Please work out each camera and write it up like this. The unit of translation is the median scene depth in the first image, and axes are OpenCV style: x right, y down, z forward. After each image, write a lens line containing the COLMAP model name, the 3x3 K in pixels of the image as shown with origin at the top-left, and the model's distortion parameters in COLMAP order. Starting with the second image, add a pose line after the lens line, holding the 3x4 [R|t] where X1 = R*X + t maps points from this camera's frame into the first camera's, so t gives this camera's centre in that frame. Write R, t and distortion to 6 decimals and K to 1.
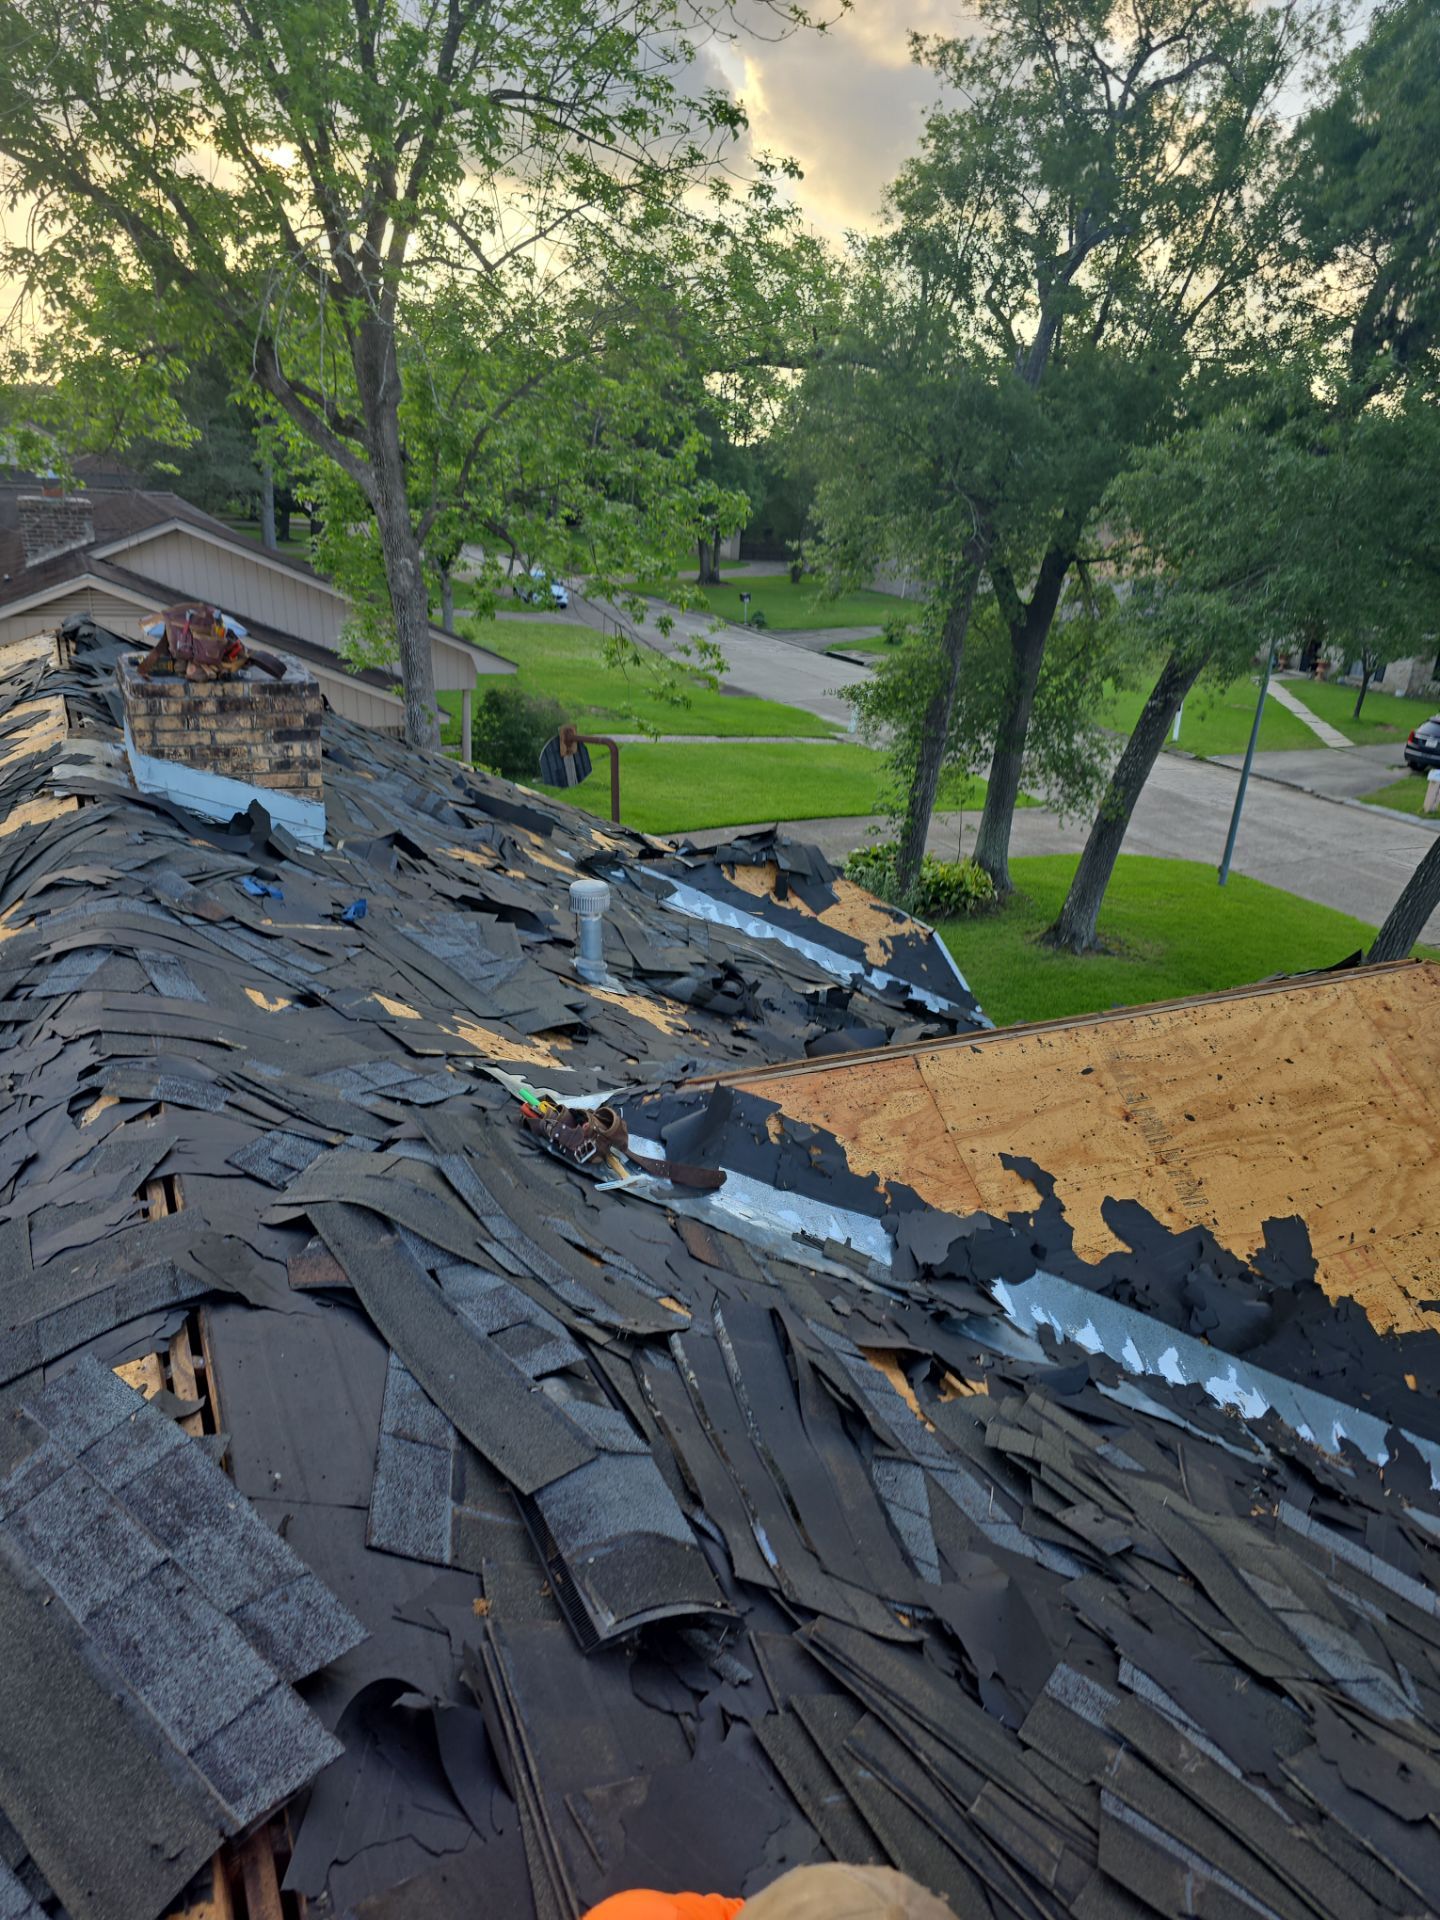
lens RADIAL K [[1310.2, 0, 726.8], [0, 1310.2, 960.7], [0, 0, 1]] dist [0.061751, -0.061537]
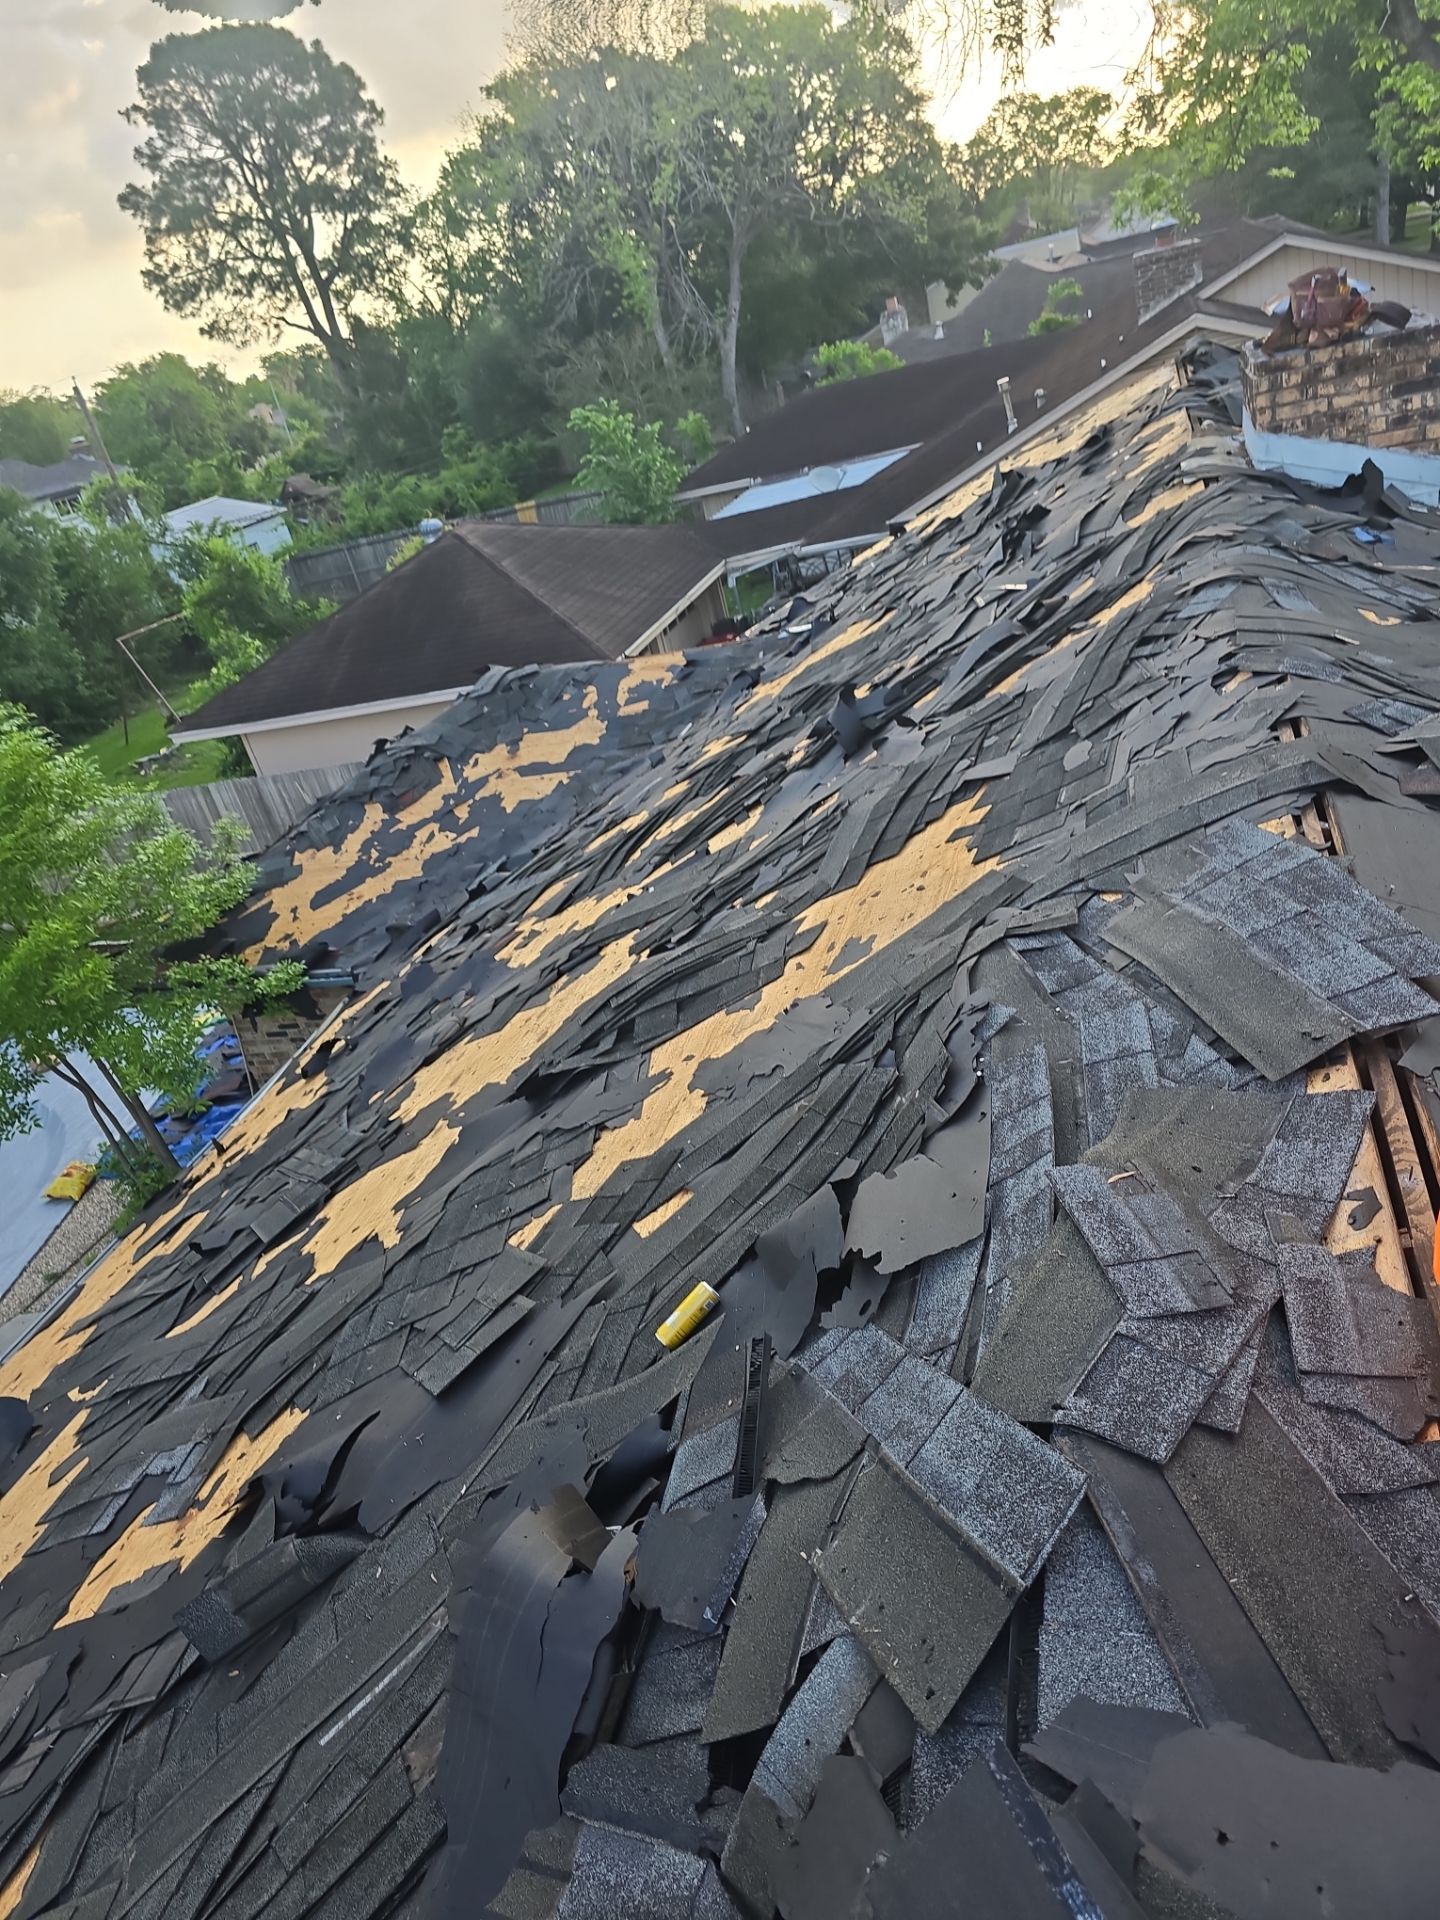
lens RADIAL K [[1310.2, 0, 726.8], [0, 1310.2, 960.7], [0, 0, 1]] dist [0.061751, -0.061537]
pose [[0.719069, 0.095672, -0.688322, 0.028033], [0.023101, 0.986640, 0.161269, 0.083353], [0.694555, -0.131864, 0.707252, -0.118063]]
